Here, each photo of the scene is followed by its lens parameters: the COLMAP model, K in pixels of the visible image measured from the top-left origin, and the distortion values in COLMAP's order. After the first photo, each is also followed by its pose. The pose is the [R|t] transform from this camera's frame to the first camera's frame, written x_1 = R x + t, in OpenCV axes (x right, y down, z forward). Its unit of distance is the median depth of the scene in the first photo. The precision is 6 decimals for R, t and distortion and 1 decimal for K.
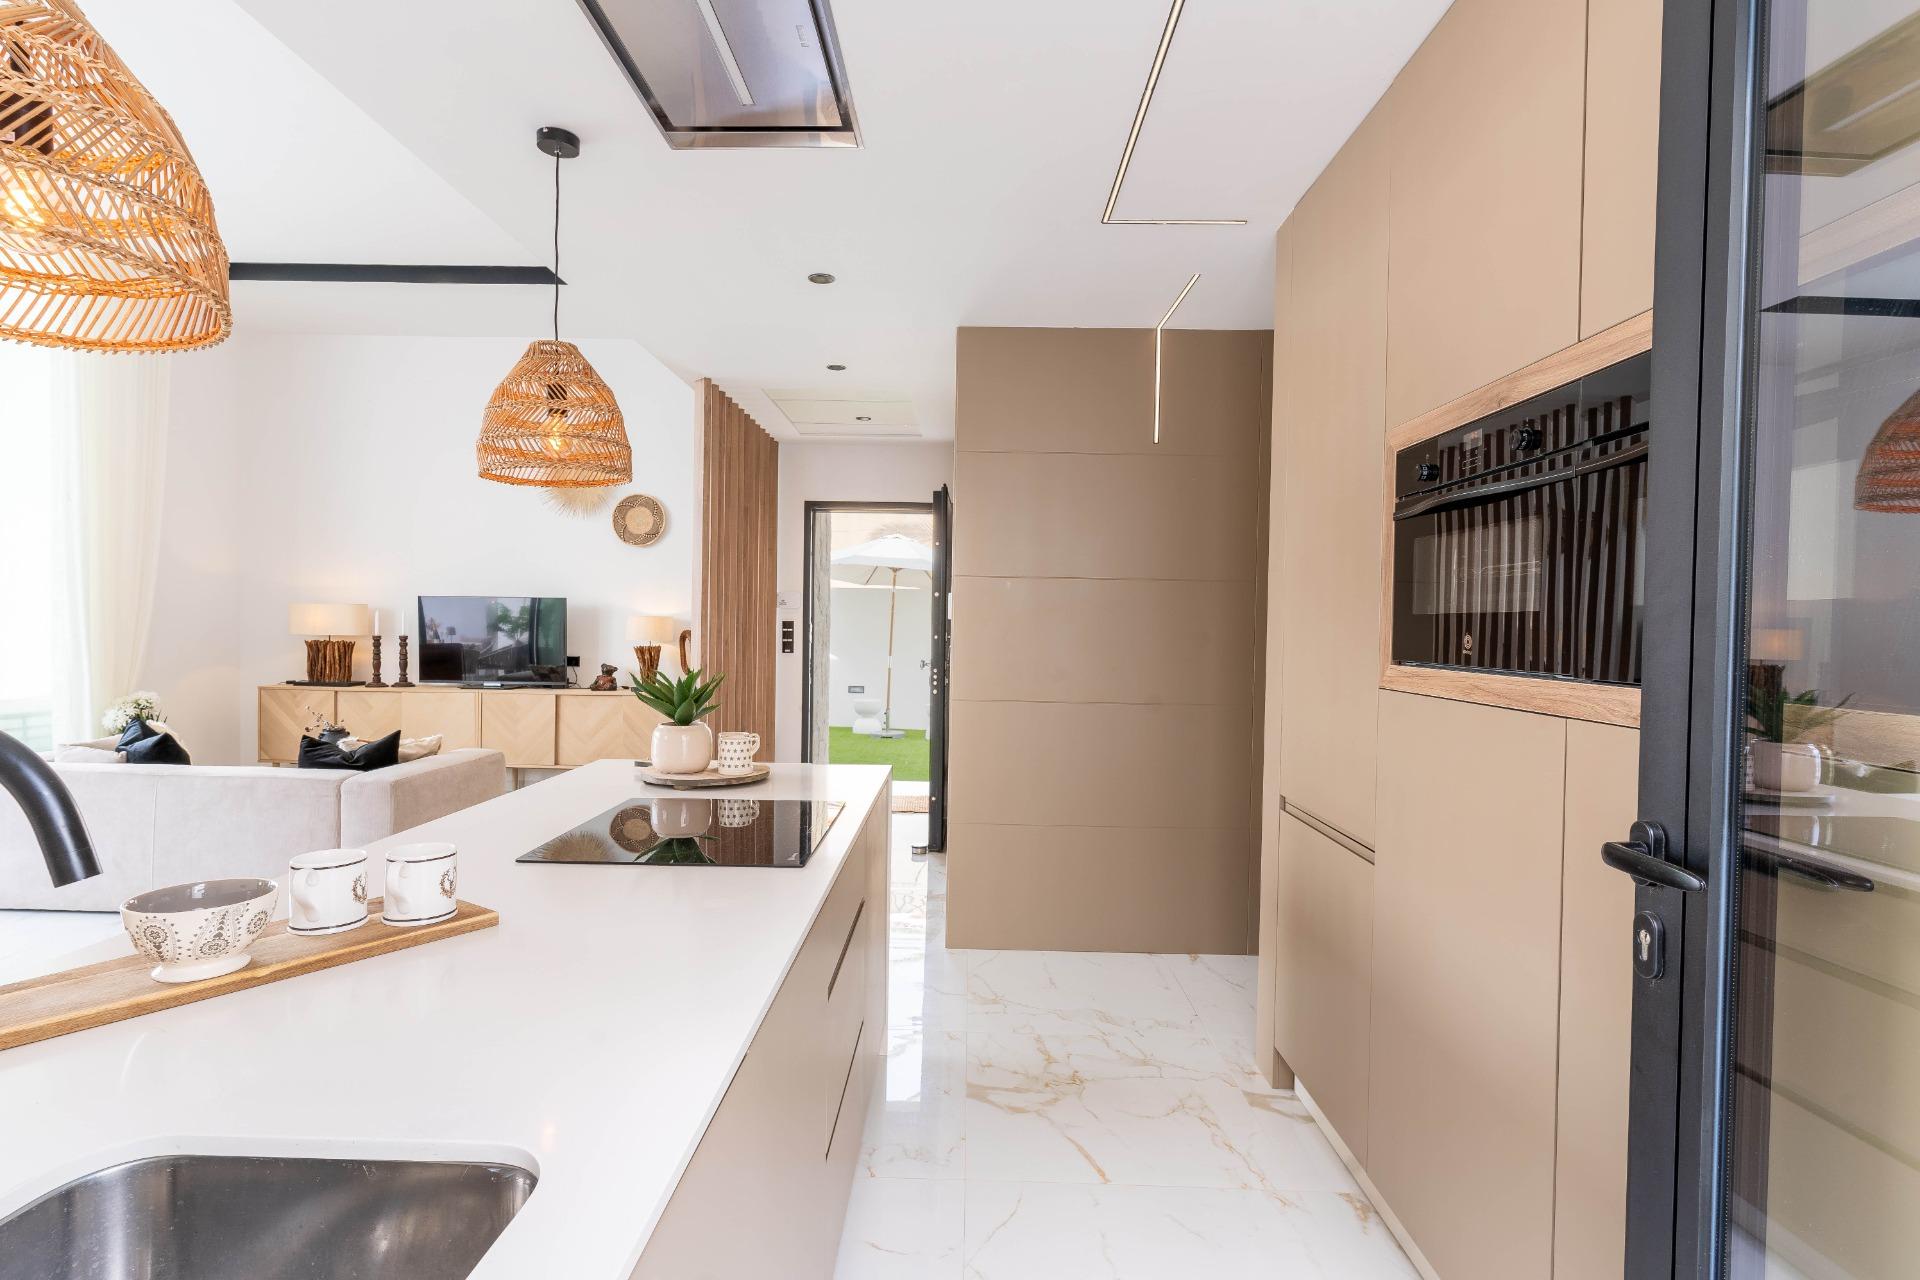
lens RADIAL K [[911.7, 0, 955.1], [0, 911.7, 646.0], [0, 0, 1]] dist [-0.000250, 0.001431]
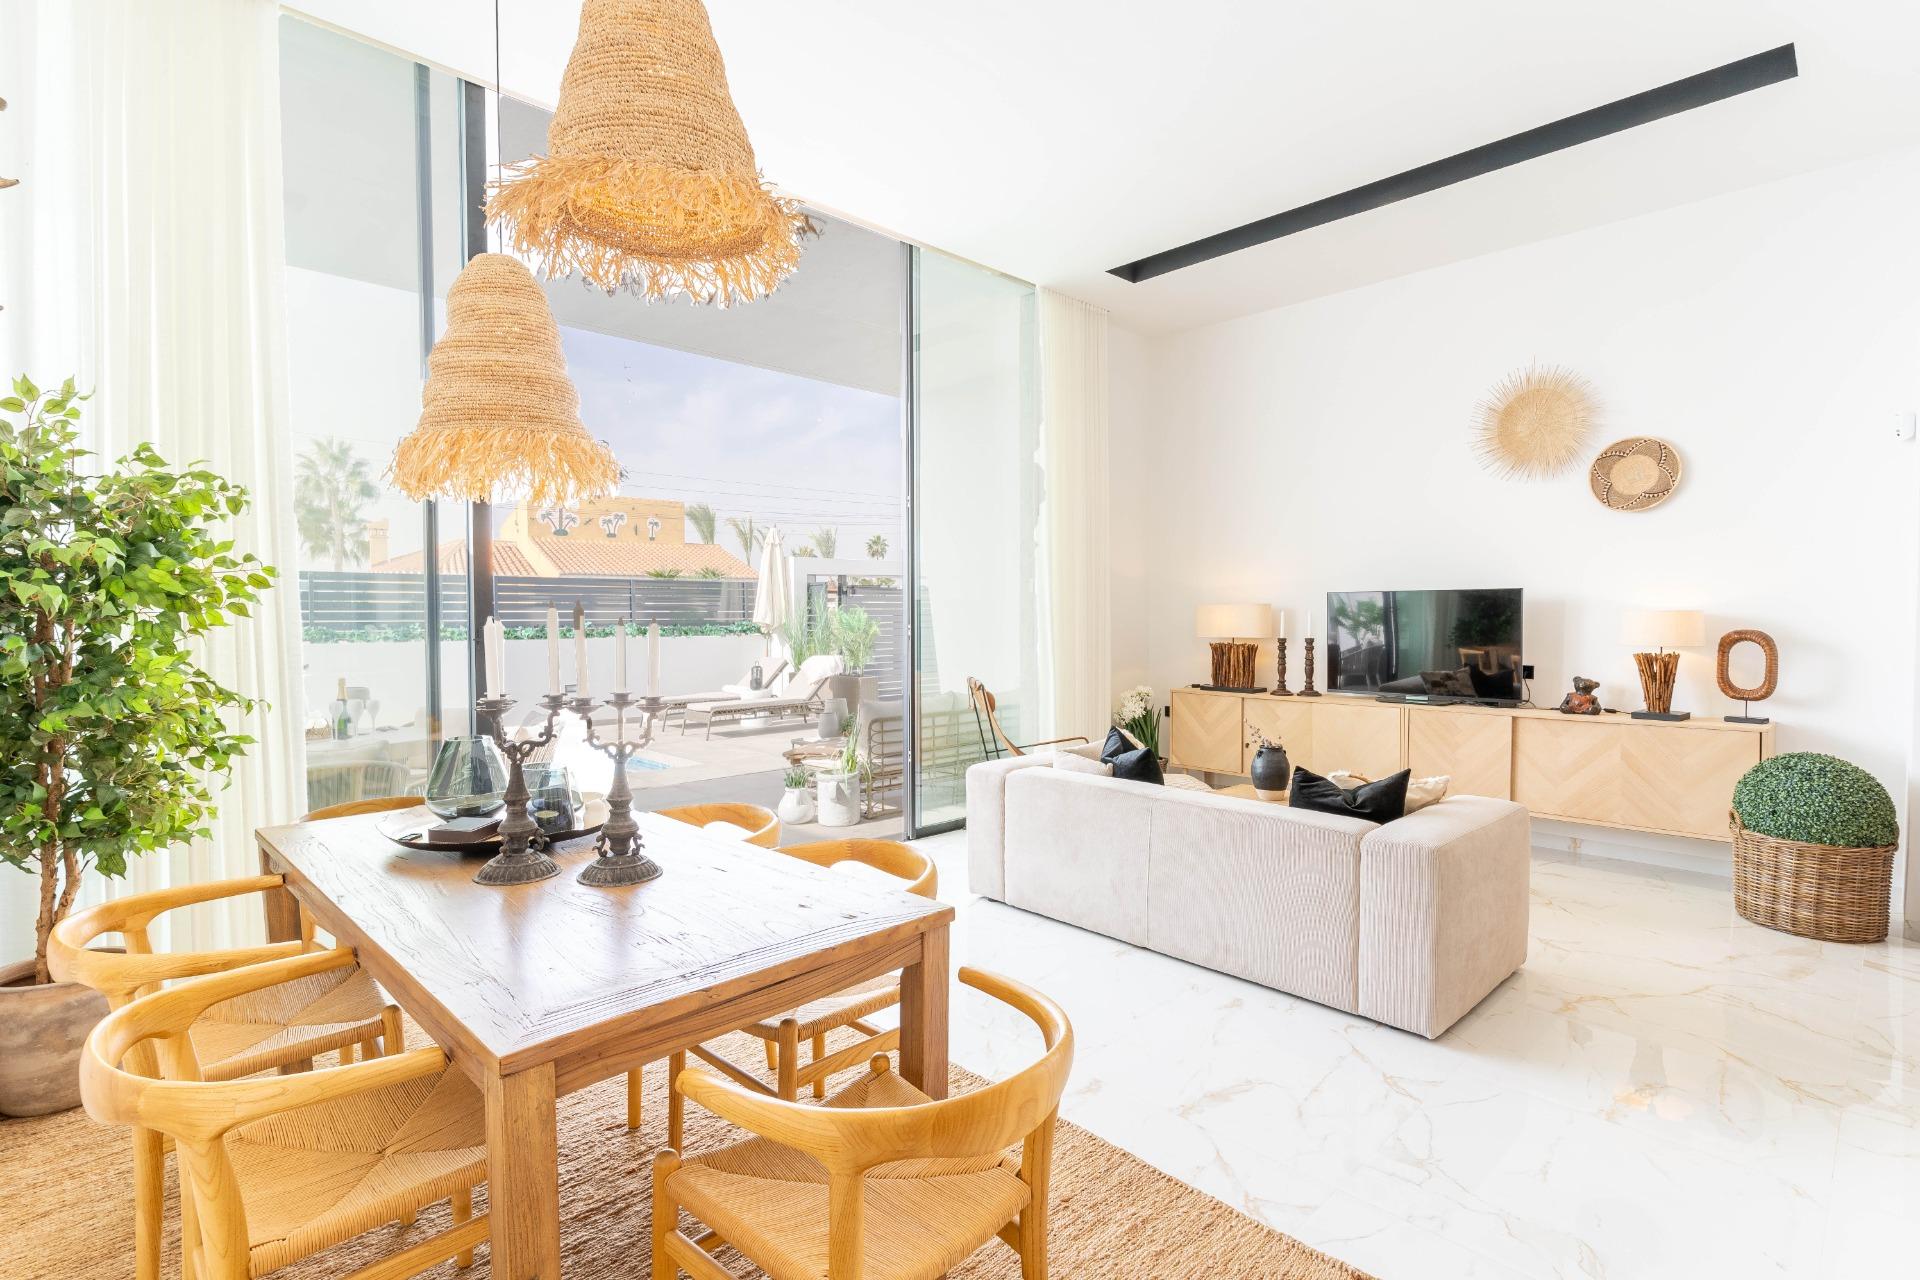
lens RADIAL K [[911.7, 0, 956.0], [0, 911.7, 645.3], [0, 0, 1]] dist [-0.000250, 0.001431]
pose [[0.706252, 0.007019, -0.707926, -0.223565], [-0.003555, 0.999973, 0.006368, -0.008802], [0.707952, -0.001981, 0.706258, 0.134881]]
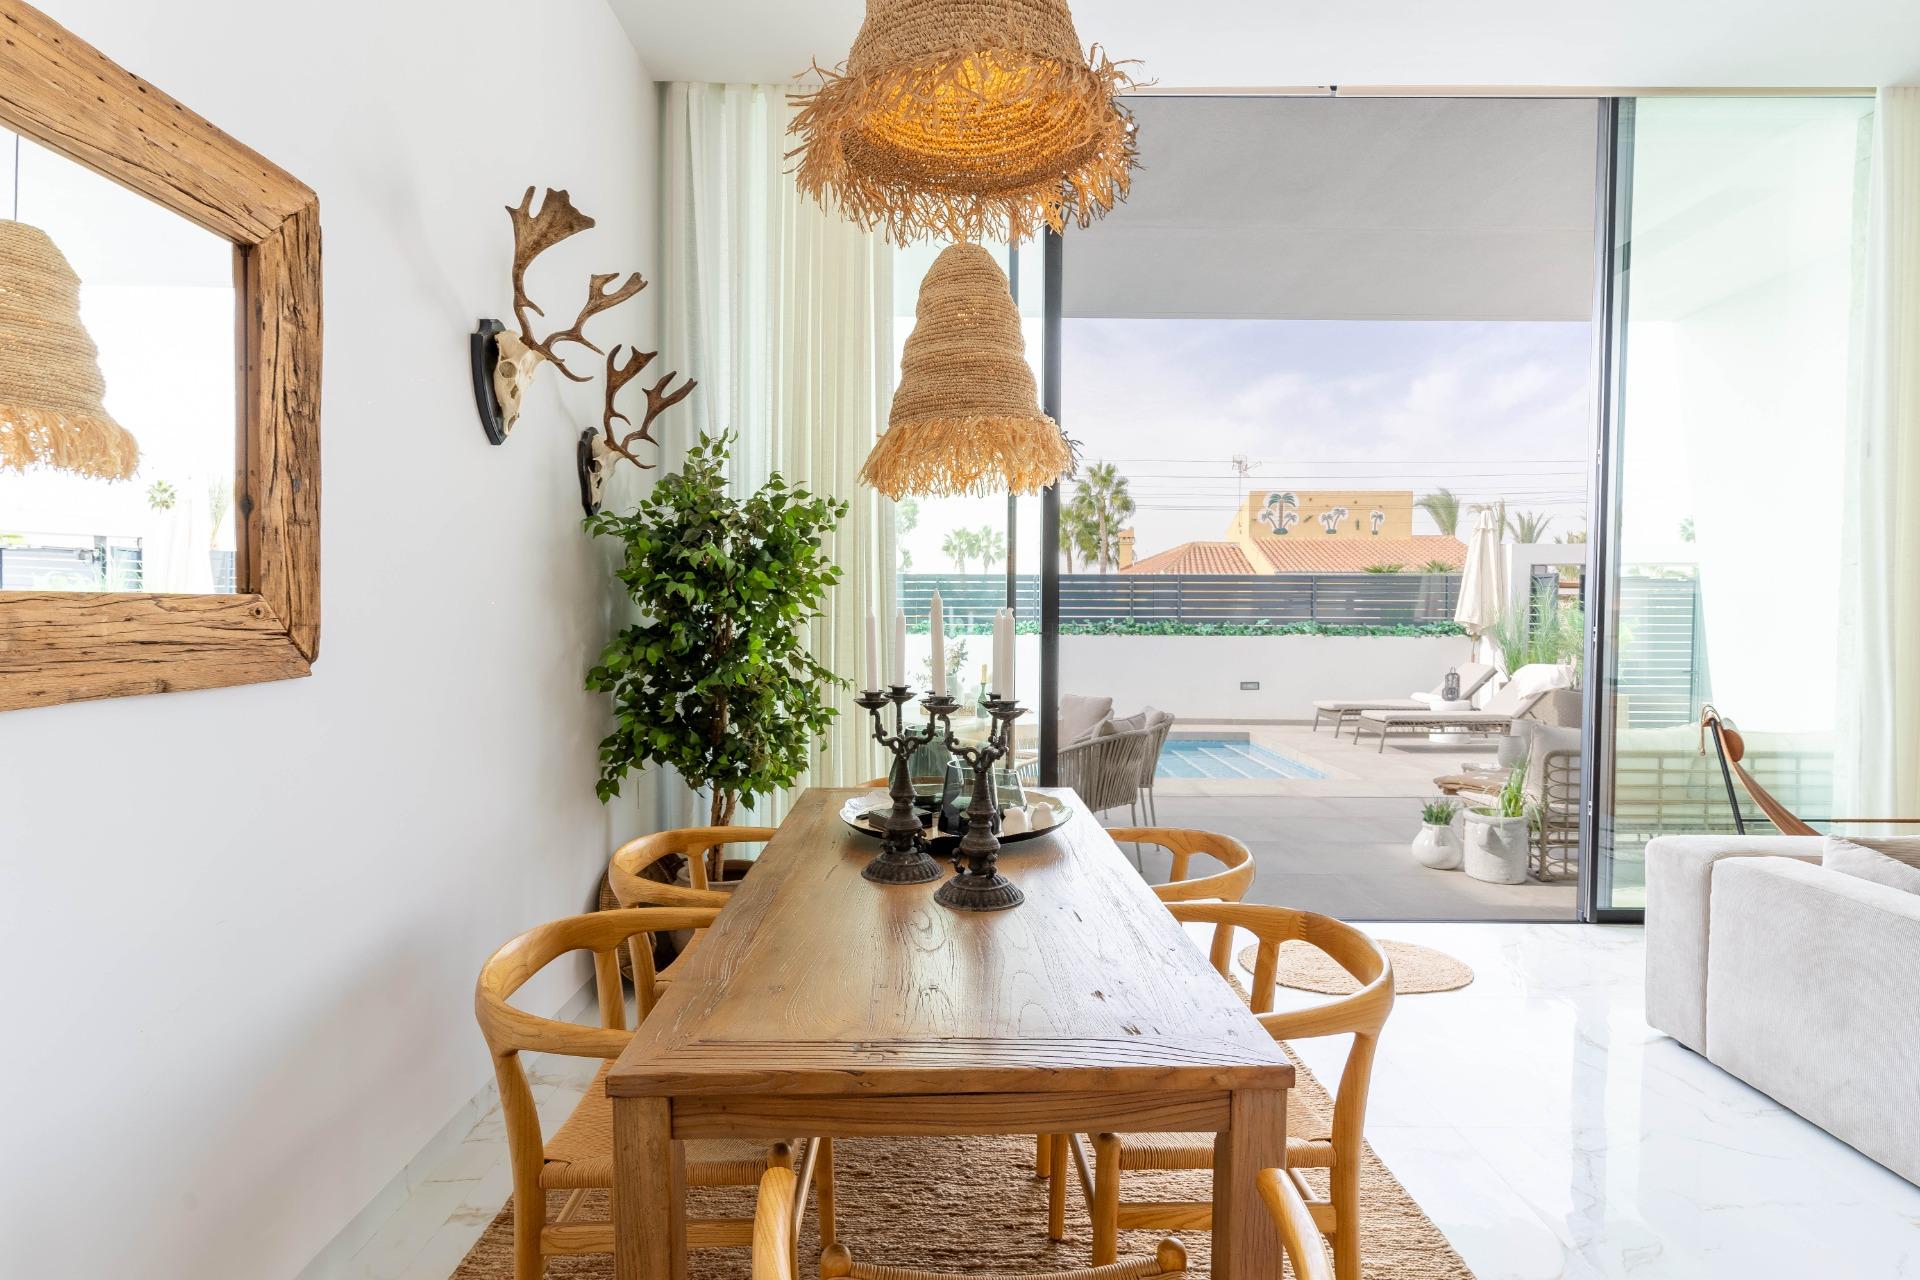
lens RADIAL K [[911.7, 0, 960.0], [0, 911.7, 643.7], [0, 0, 1]] dist [-0.000250, 0.001431]
pose [[0.017505, 0.019183, -0.999663, -0.246442], [-0.026989, 0.999461, 0.018707, -0.010399], [0.999482, 0.026652, 0.018014, 0.258491]]
